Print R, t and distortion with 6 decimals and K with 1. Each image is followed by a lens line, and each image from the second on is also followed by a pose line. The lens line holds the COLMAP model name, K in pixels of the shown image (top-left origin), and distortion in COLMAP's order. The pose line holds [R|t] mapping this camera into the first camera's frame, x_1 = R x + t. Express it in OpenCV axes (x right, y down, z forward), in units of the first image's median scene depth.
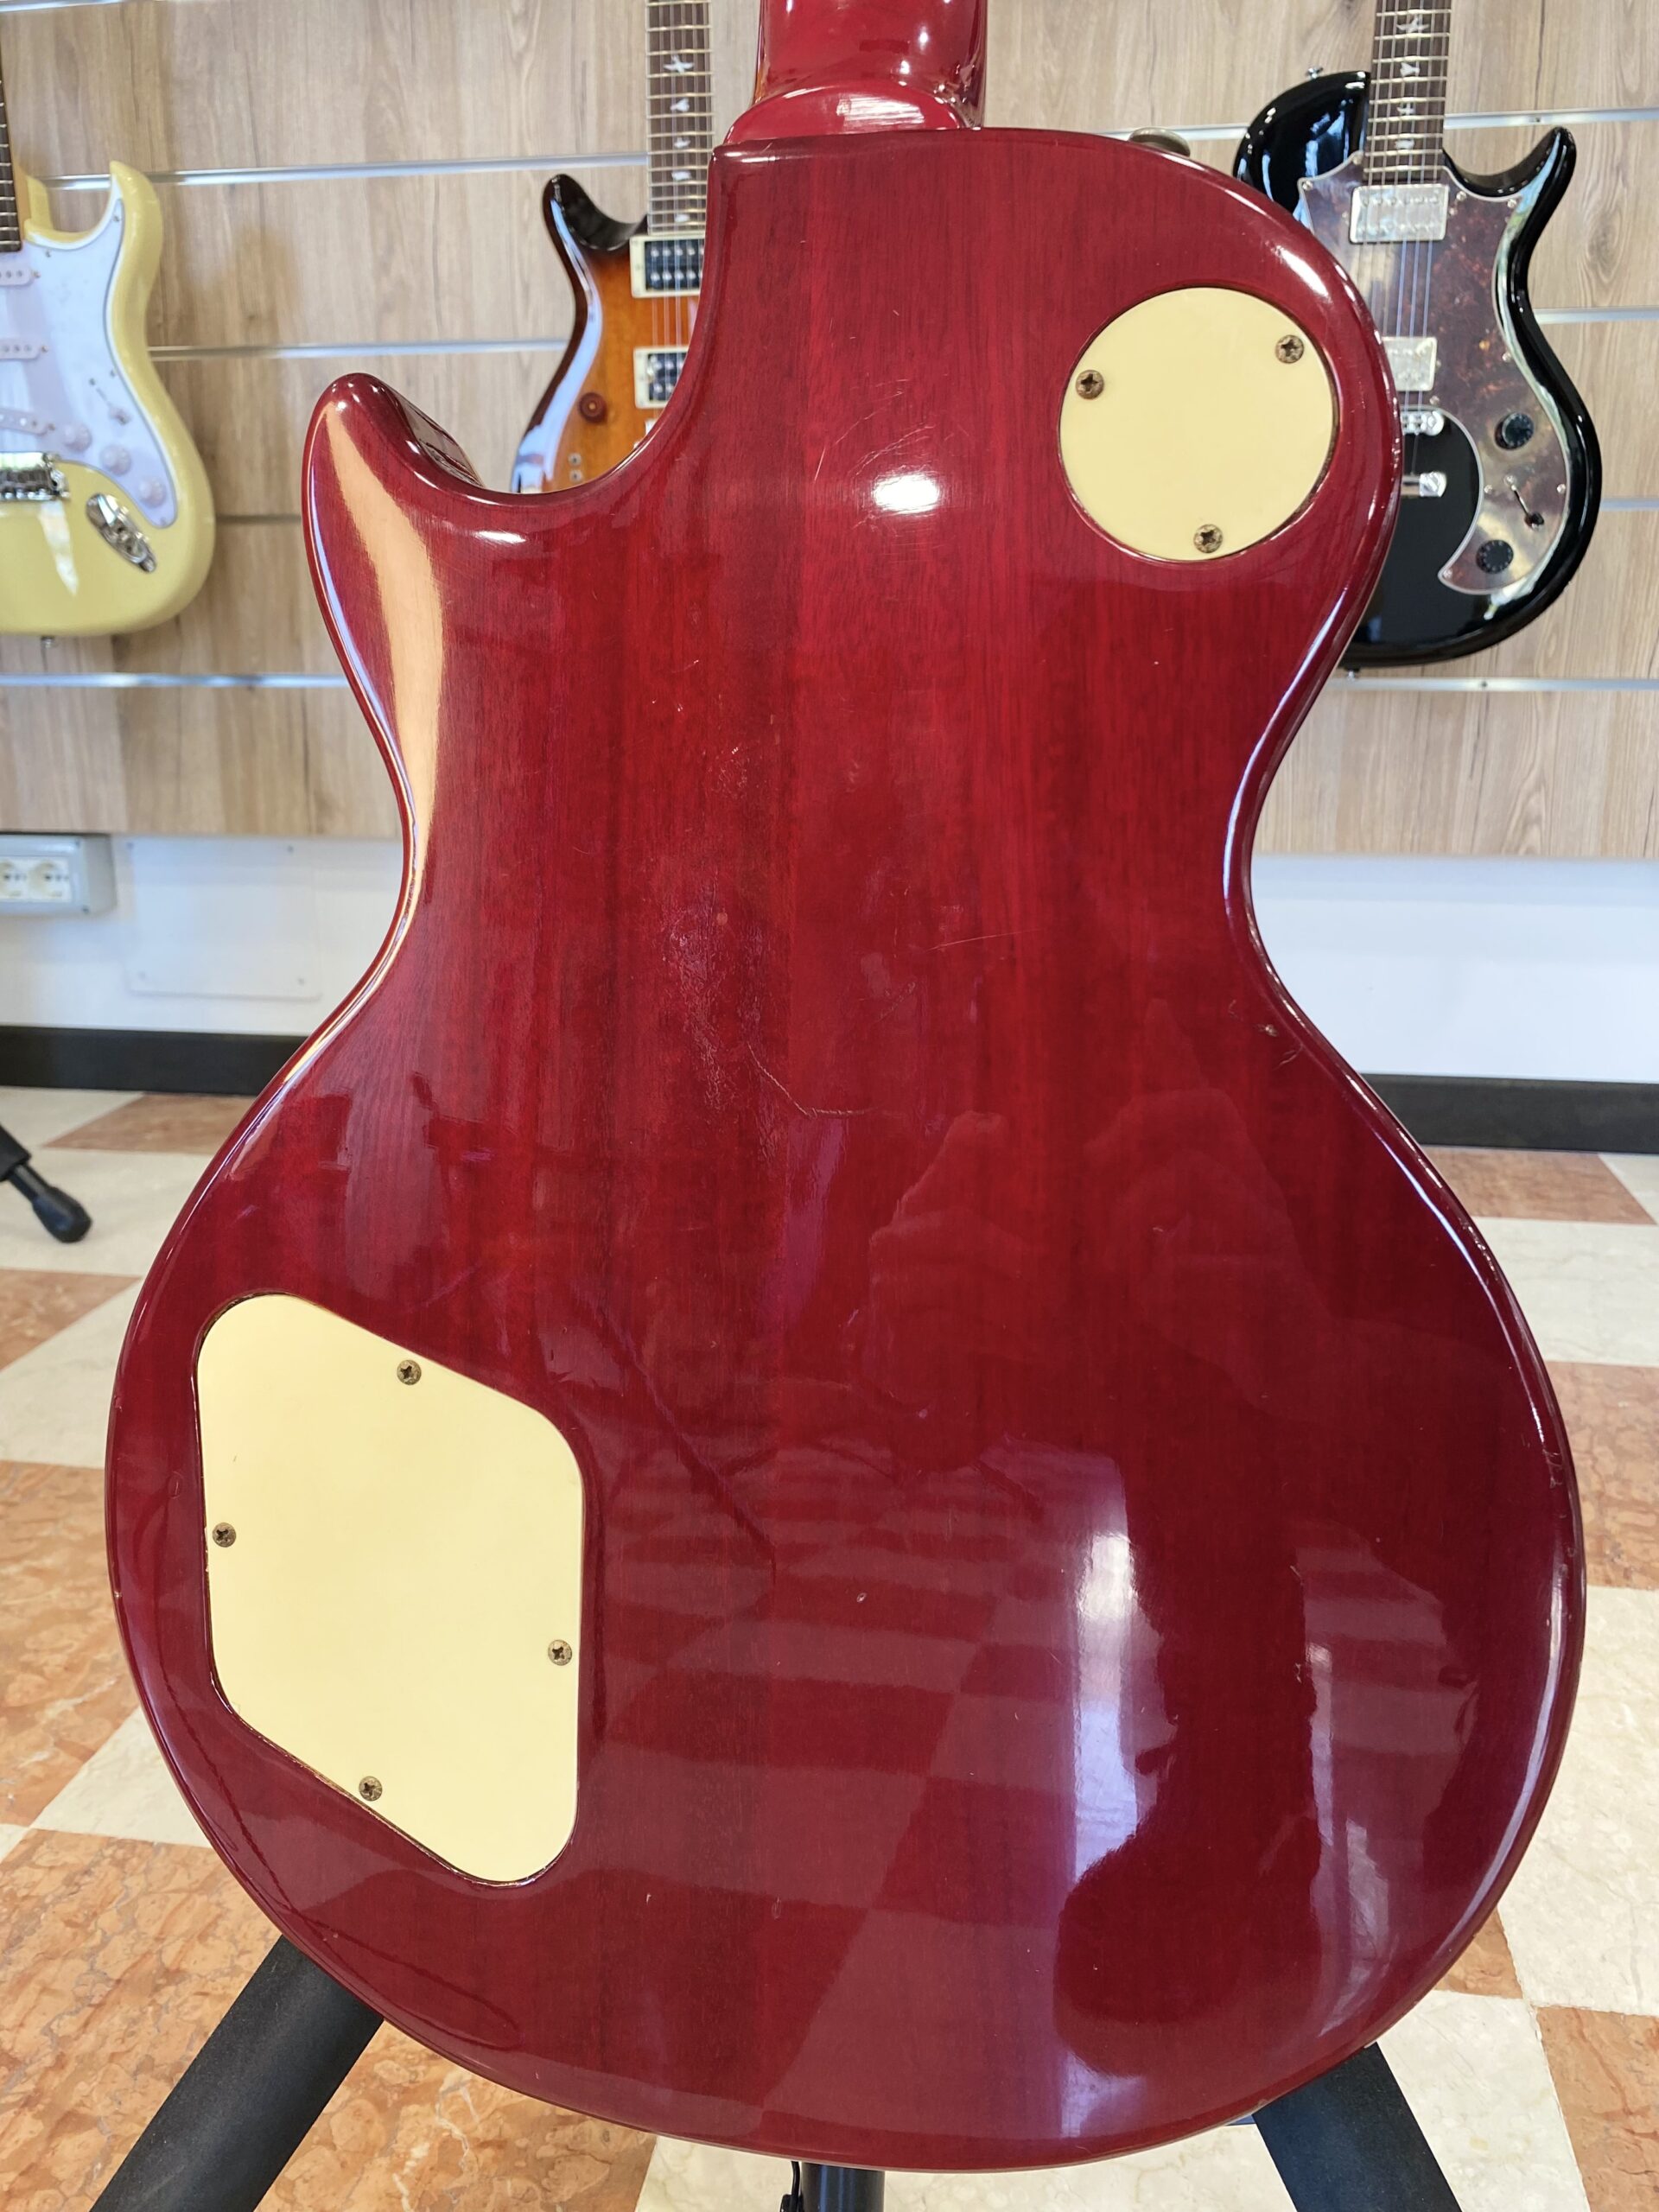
lens RADIAL K [[1695.6, 0, 829.5], [0, 1695.6, 1106.0], [0, 0, 1]] dist [0.005815, -0.007693]
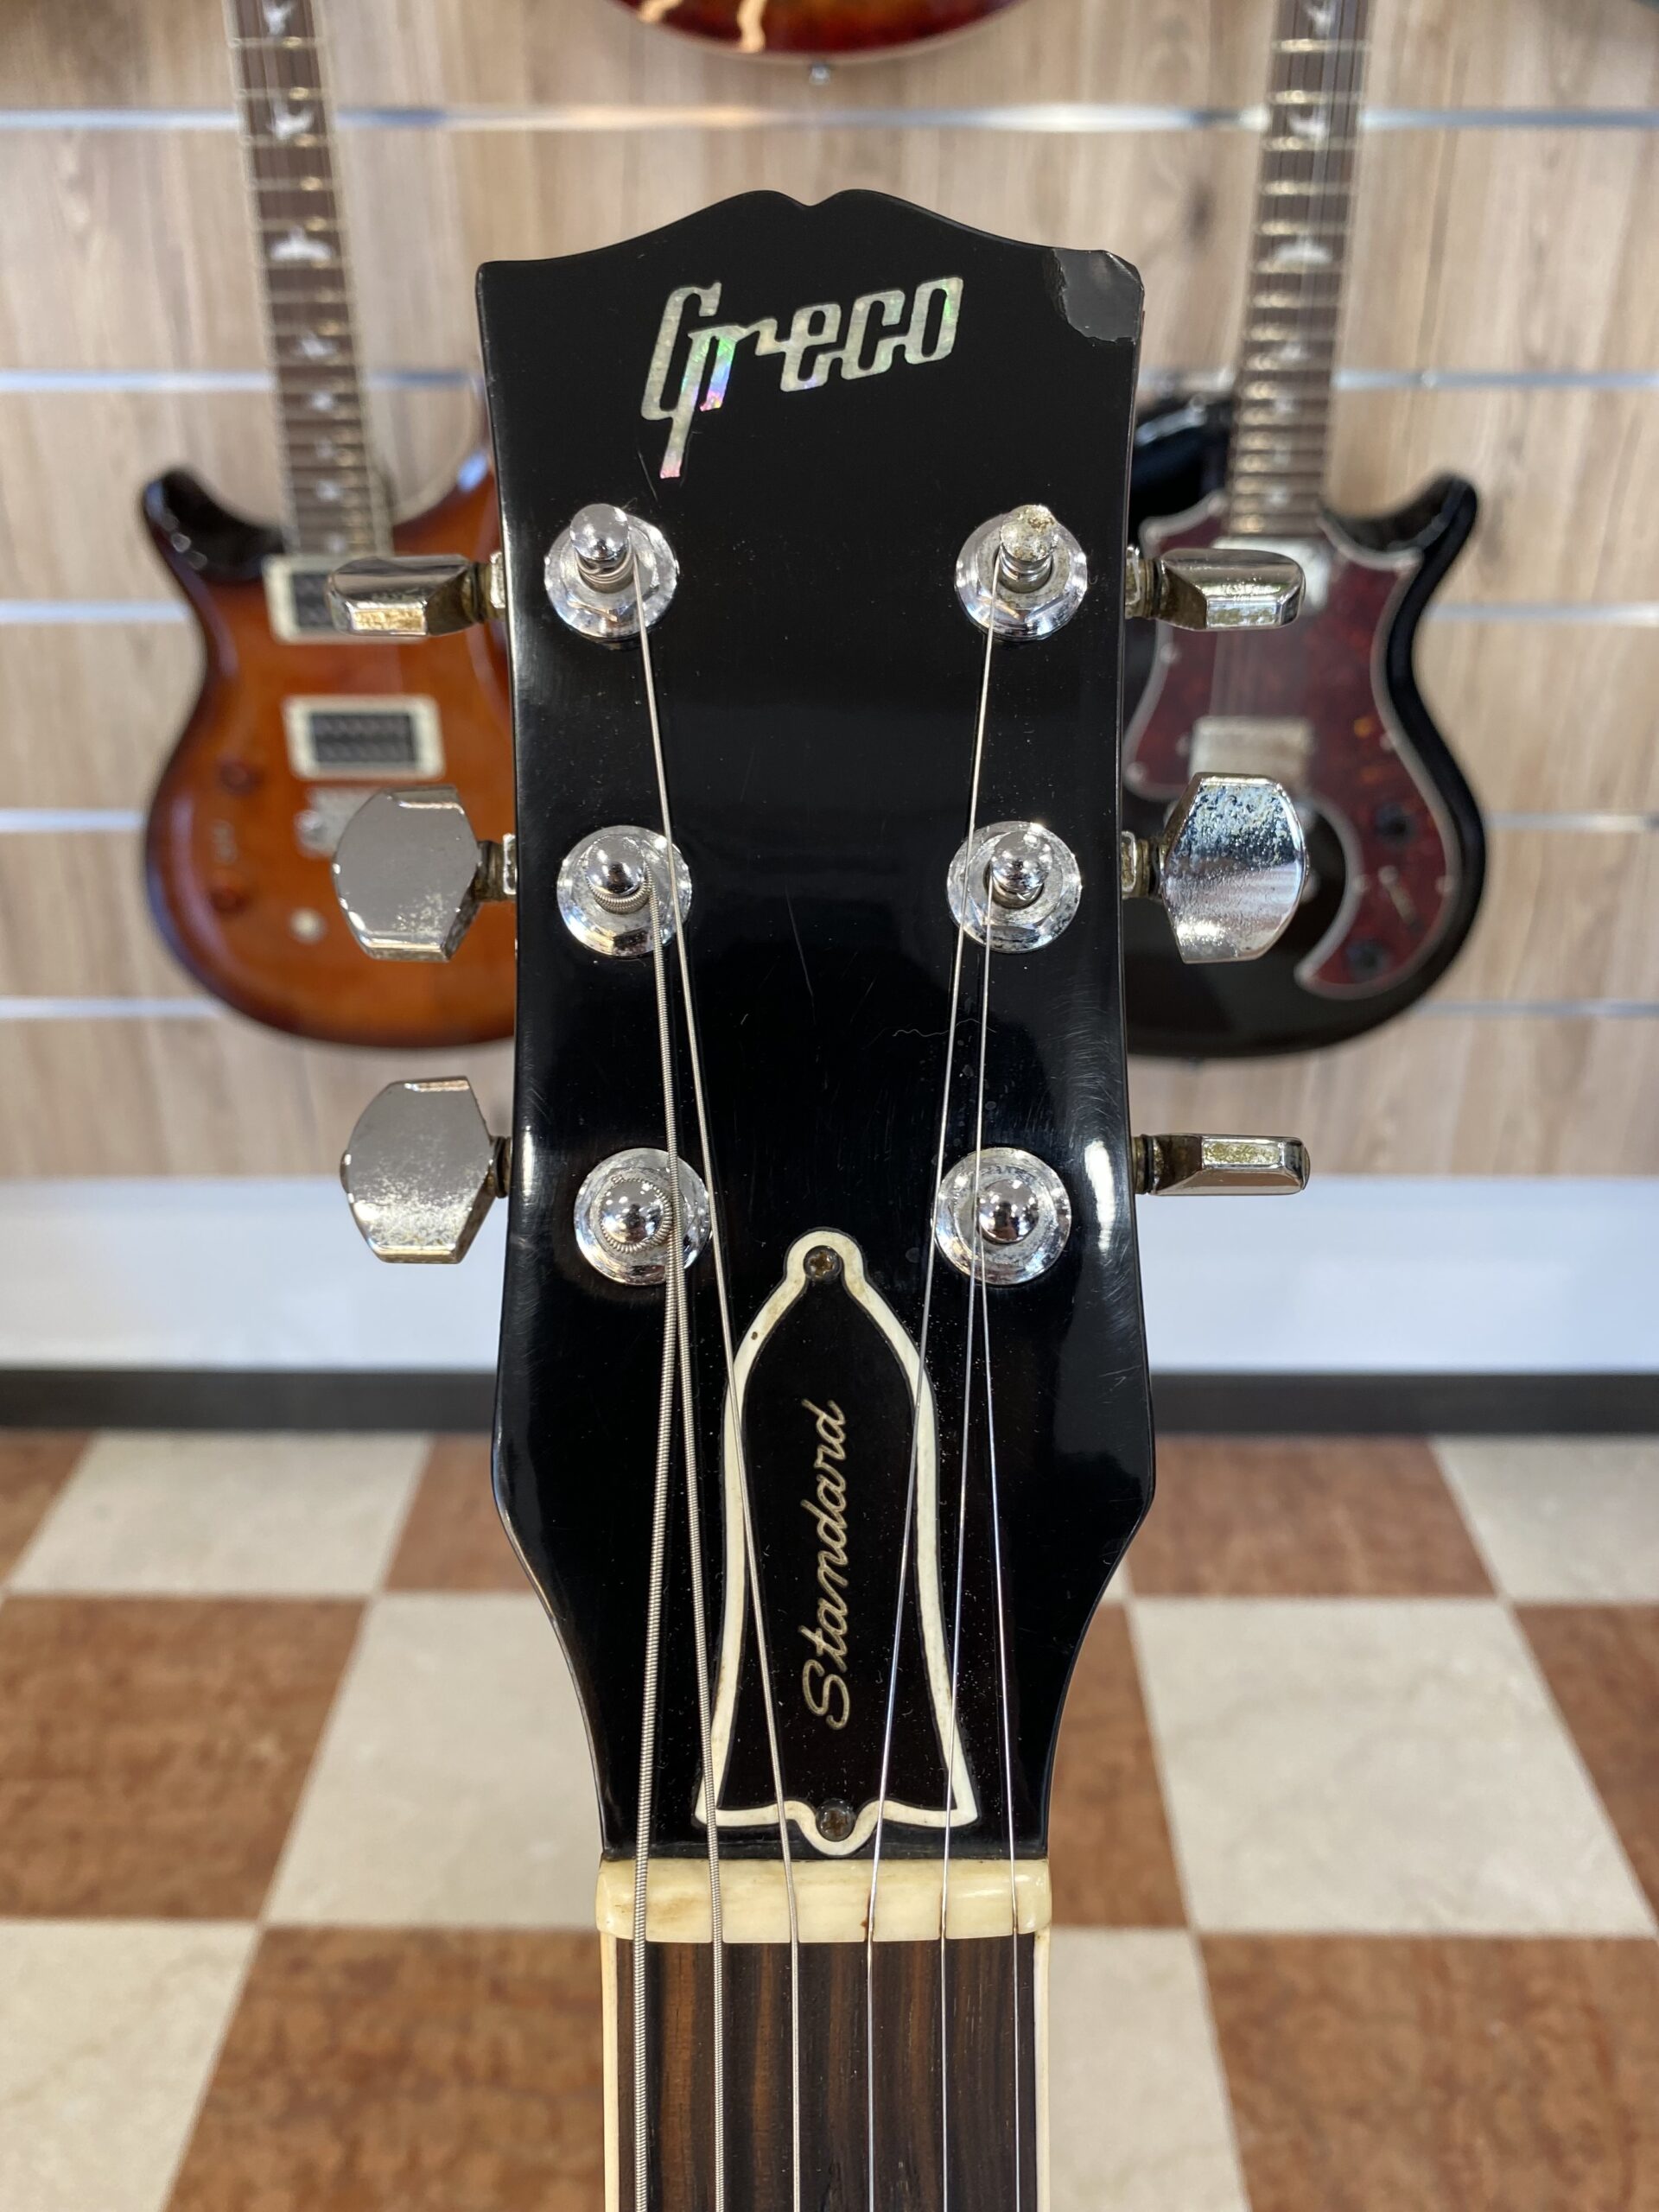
lens RADIAL K [[1751.1, 0, 829.5], [0, 1751.1, 1106.0], [0, 0, 1]] dist [-0.030683, 0.023856]
pose [[0.988457, -0.067666, 0.135549, 0.006253], [0.038697, 0.977801, 0.205931, -0.440044], [-0.146474, -0.198309, 0.969133, 0.182544]]
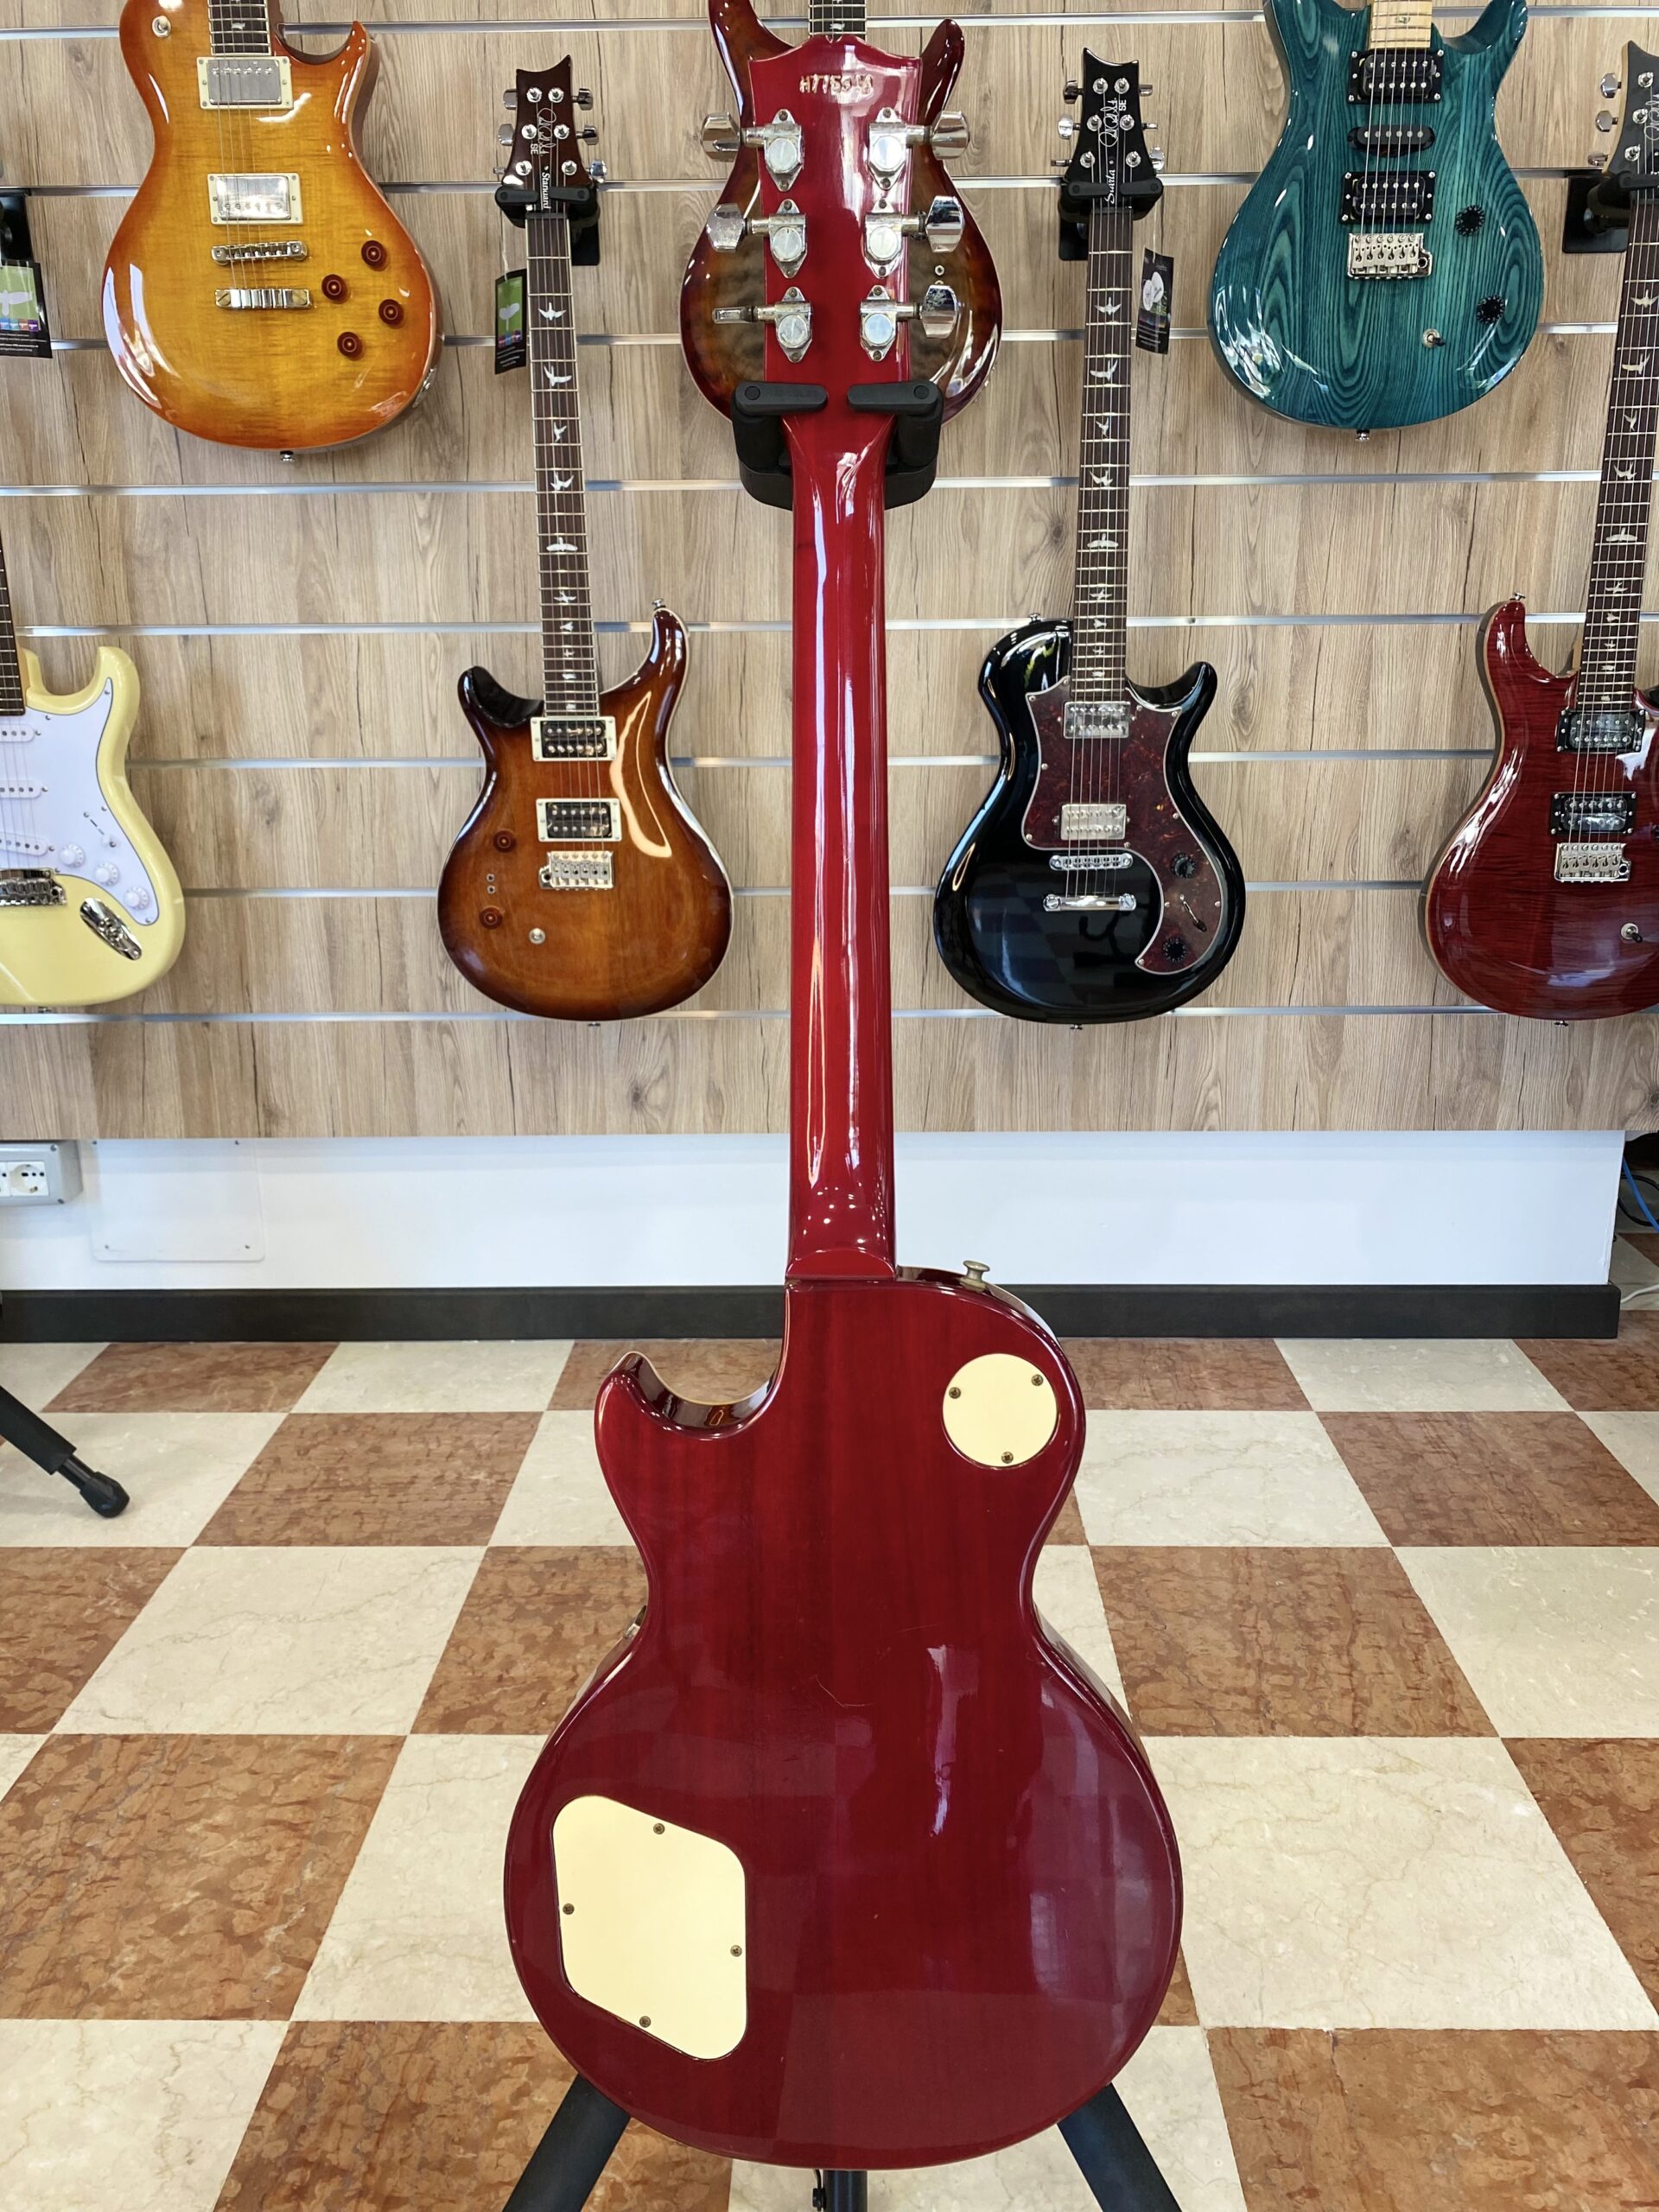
lens RADIAL K [[1686.0, 0, 829.5], [0, 1686.0, 1106.0], [0, 0, 1]] dist [0.004201, -0.001934]
pose [[0.989768, -0.044979, 0.135414, -0.080419], [0.044692, 0.998987, 0.005163, -0.216172], [-0.135509, 0.000942, 0.990776, -0.327467]]
